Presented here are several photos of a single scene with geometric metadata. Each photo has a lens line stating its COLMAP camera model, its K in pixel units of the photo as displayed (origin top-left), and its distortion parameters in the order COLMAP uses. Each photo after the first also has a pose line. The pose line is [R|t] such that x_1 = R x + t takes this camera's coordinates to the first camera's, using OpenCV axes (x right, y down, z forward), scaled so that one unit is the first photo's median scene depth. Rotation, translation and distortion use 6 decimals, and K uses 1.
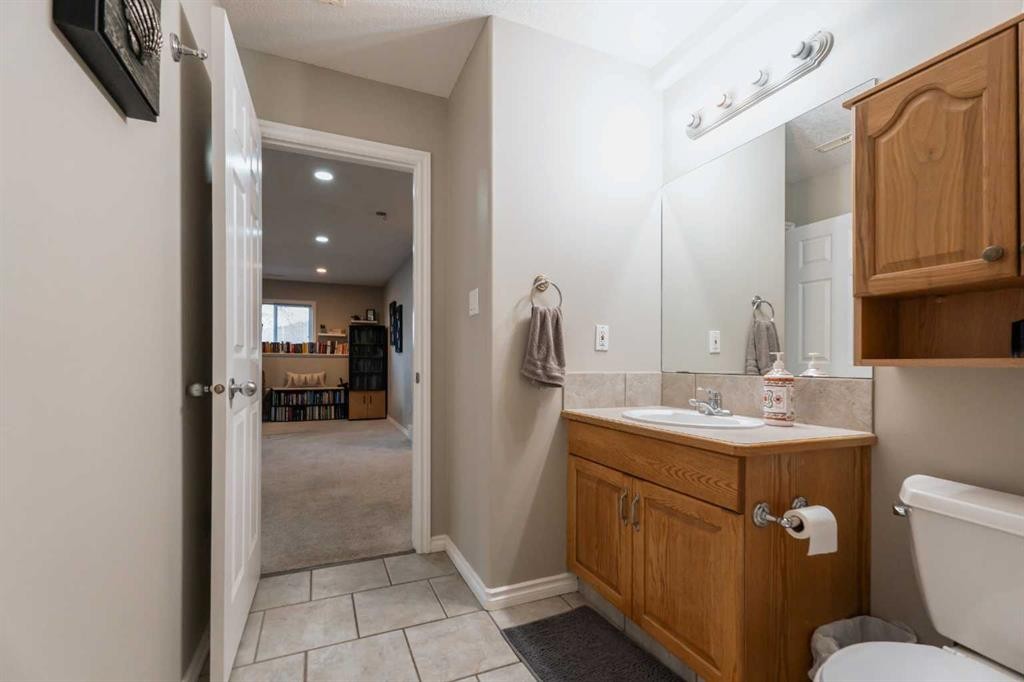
lens RADIAL K [[444.1, 0, 510.9], [0, 444.1, 367.7], [0, 0, 1]] dist [0.000899, 0.000150]
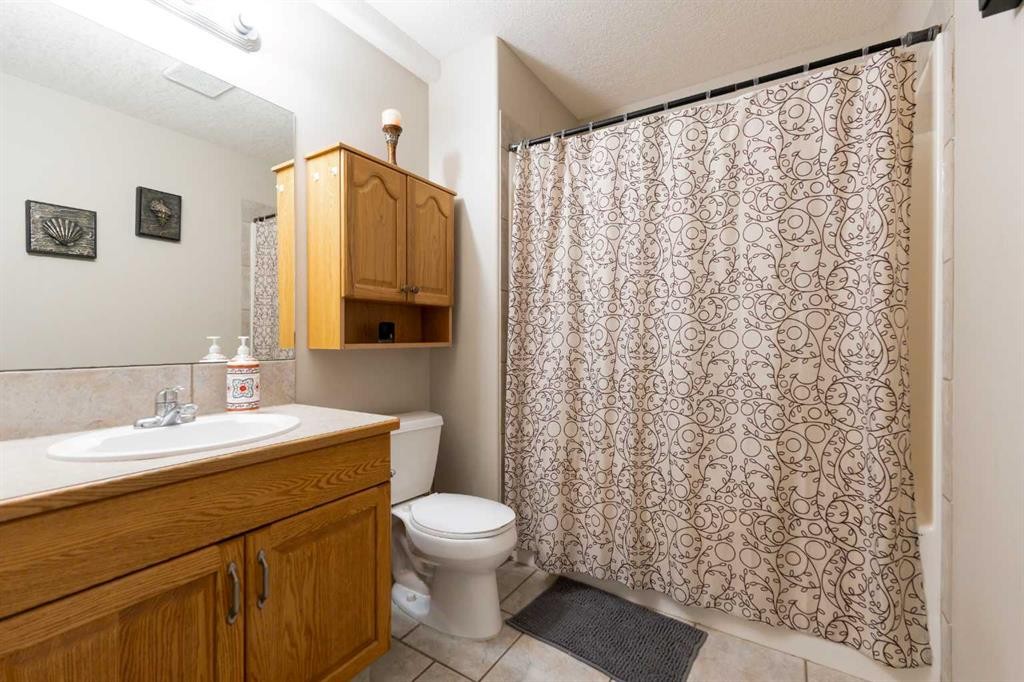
lens RADIAL K [[431.7, 0, 512.0], [0, 431.7, 341.0], [0, 0, 1]] dist [0.000324, 0.000007]
pose [[-0.564611, -0.014577, 0.825228, -0.485788], [0.000617, 0.999836, 0.018084, -0.044356], [-0.825357, 0.010720, -0.564510, 1.134969]]
